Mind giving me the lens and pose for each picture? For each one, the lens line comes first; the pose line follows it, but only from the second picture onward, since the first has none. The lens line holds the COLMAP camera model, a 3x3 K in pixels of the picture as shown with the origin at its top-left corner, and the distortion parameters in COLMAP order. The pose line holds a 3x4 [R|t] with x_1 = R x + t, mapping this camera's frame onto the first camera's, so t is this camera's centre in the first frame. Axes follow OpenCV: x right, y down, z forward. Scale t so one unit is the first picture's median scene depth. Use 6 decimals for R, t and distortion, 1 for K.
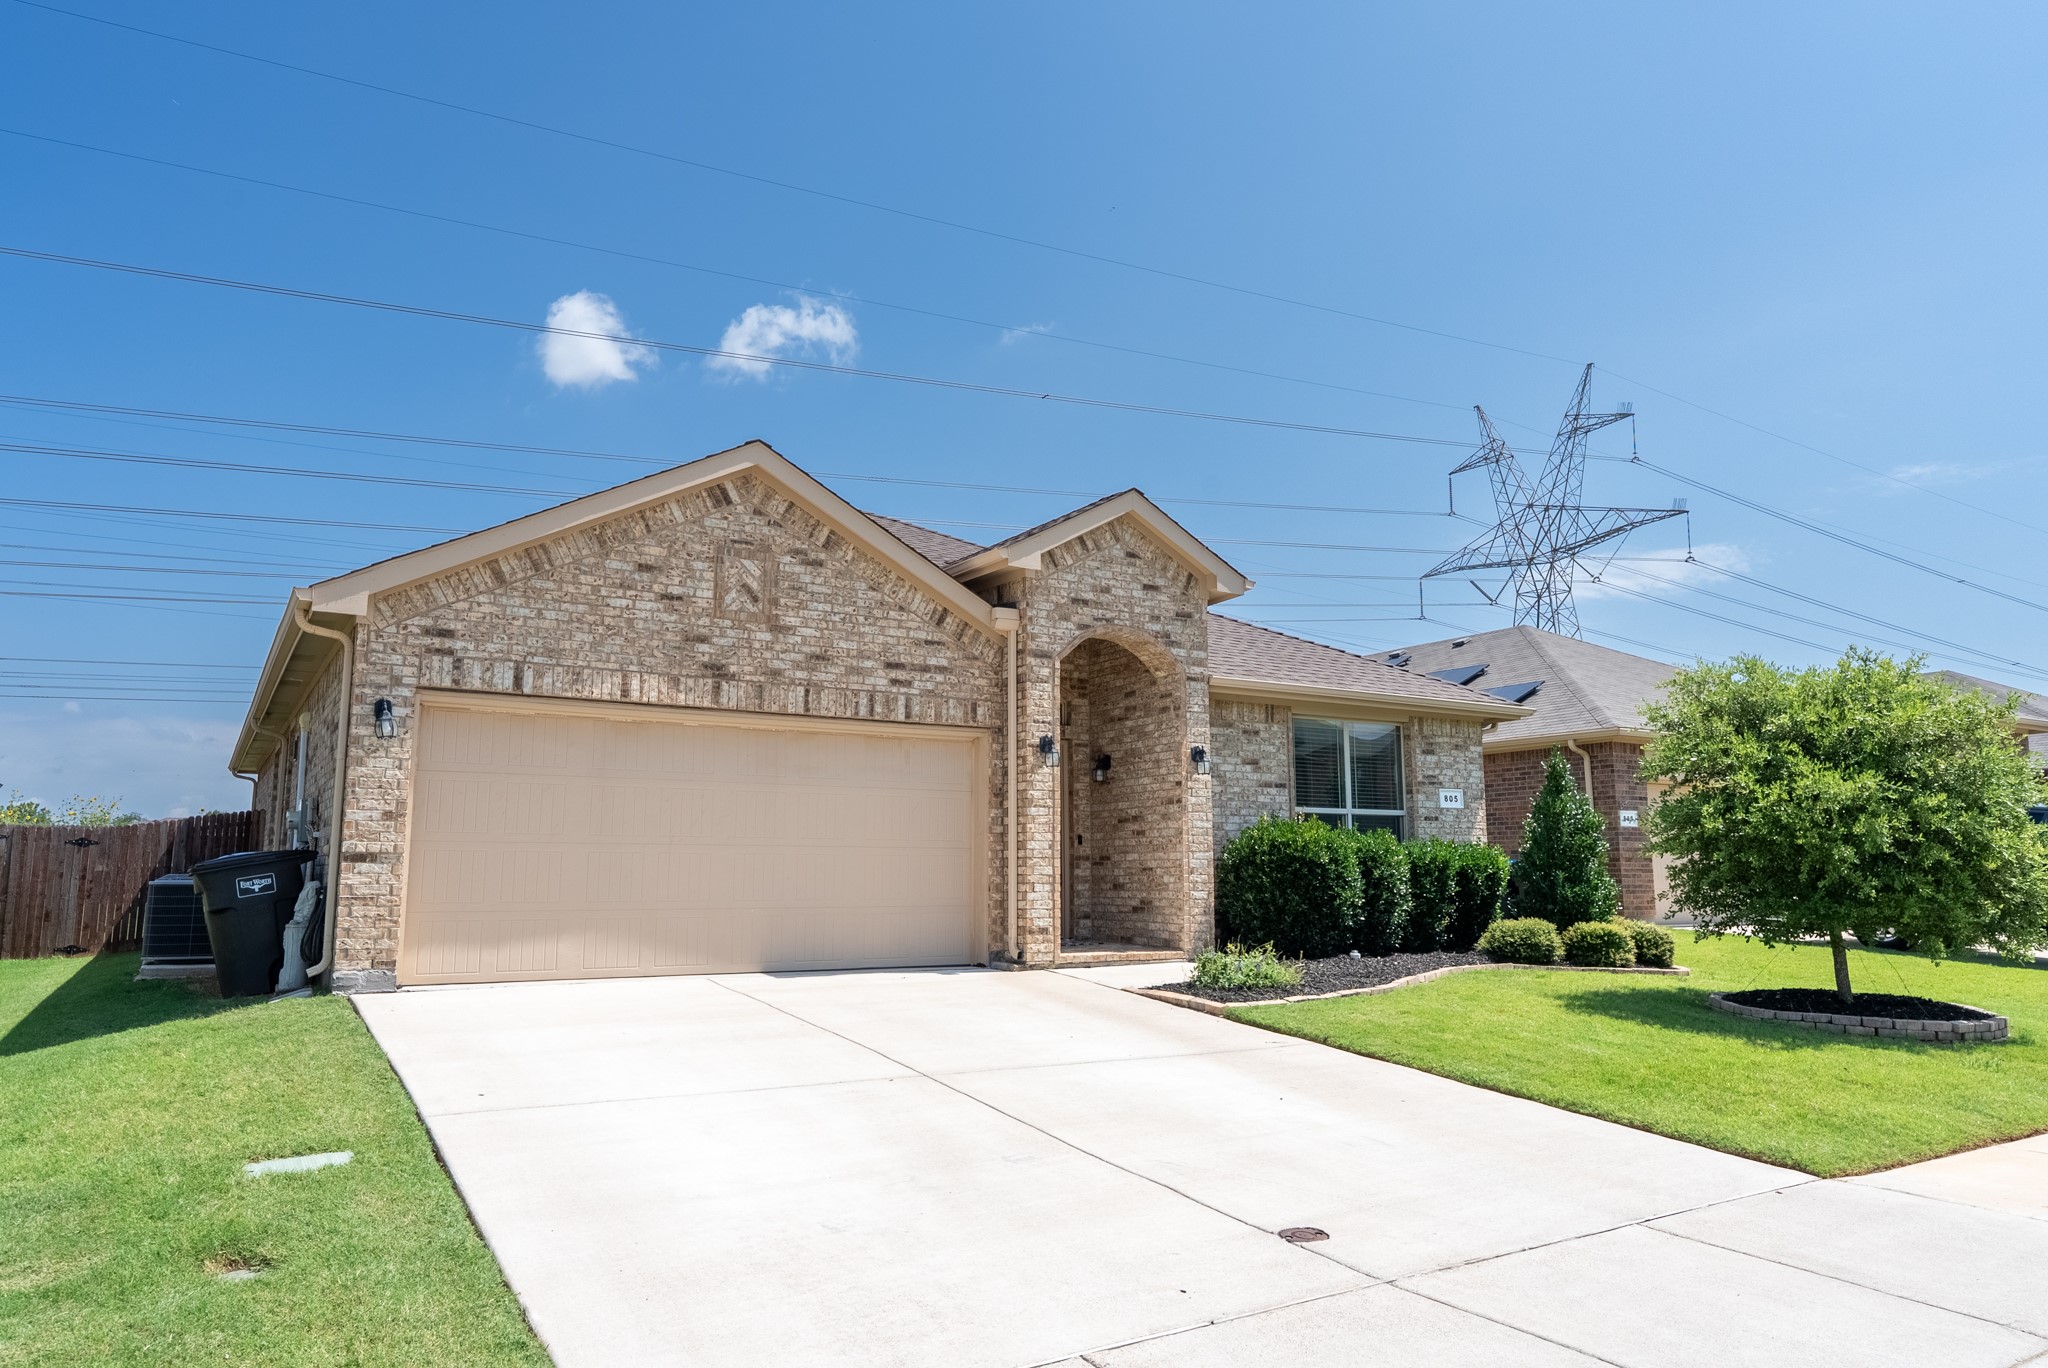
lens RADIAL K [[1381.1, 0, 1022.3], [0, 1381.1, 685.6], [0, 0, 1]] dist [-0.001869, -0.006124]
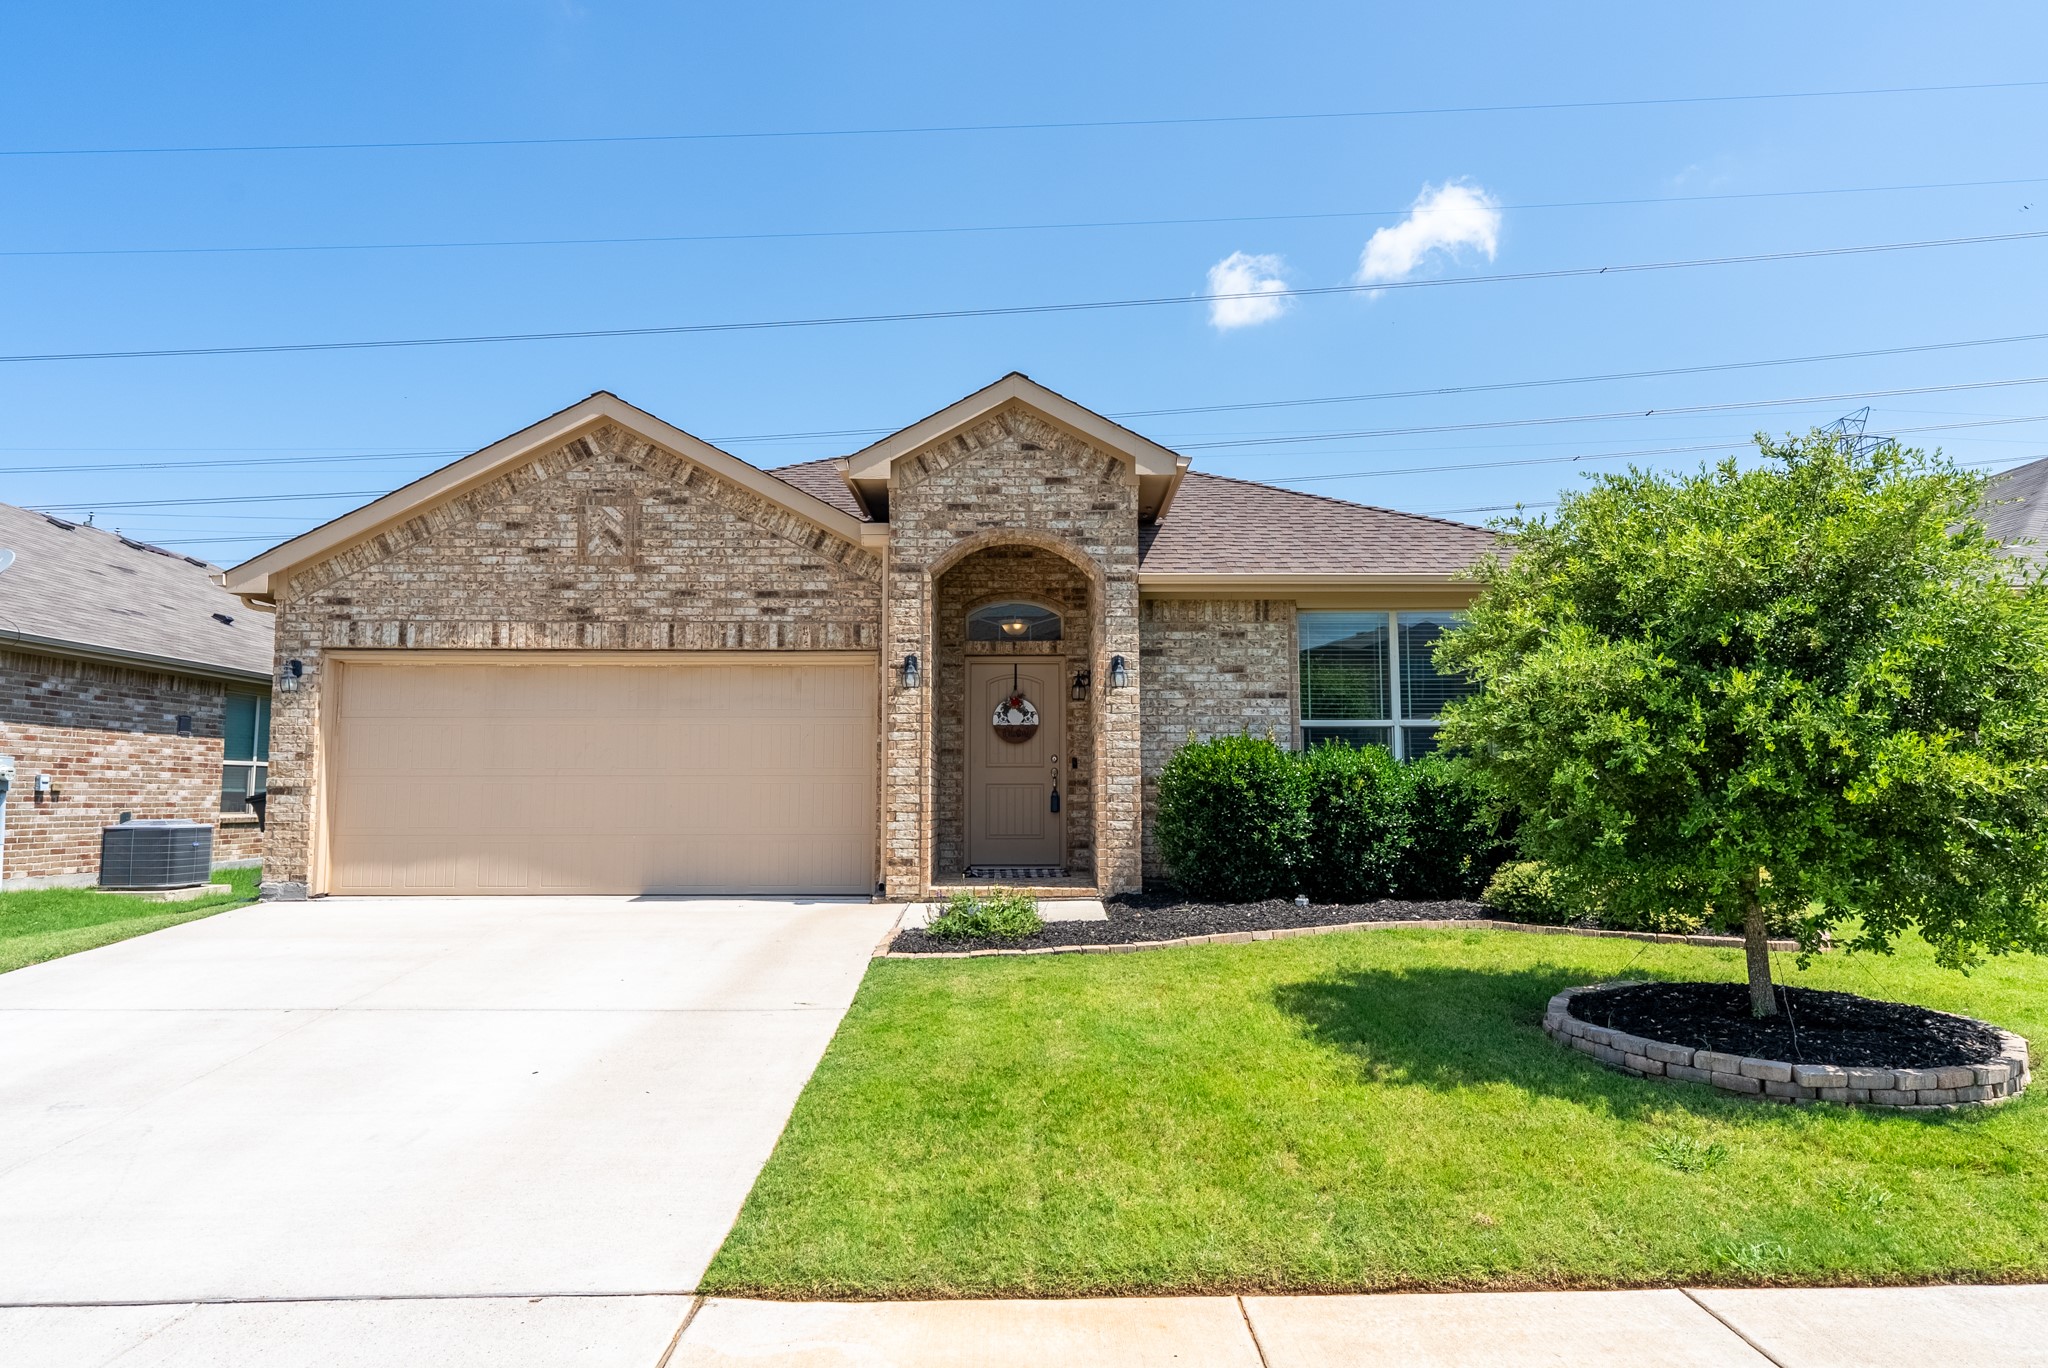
lens RADIAL K [[1288.9, 0, 1024.3], [0, 1288.9, 678.1], [0, 0, 1]] dist [0.001885, 0.001377]
pose [[0.851197, -0.048327, -0.522617, 0.554606], [0.074499, 0.996795, 0.029164, 0.032957], [0.519532, -0.063759, 0.852069, 0.303118]]
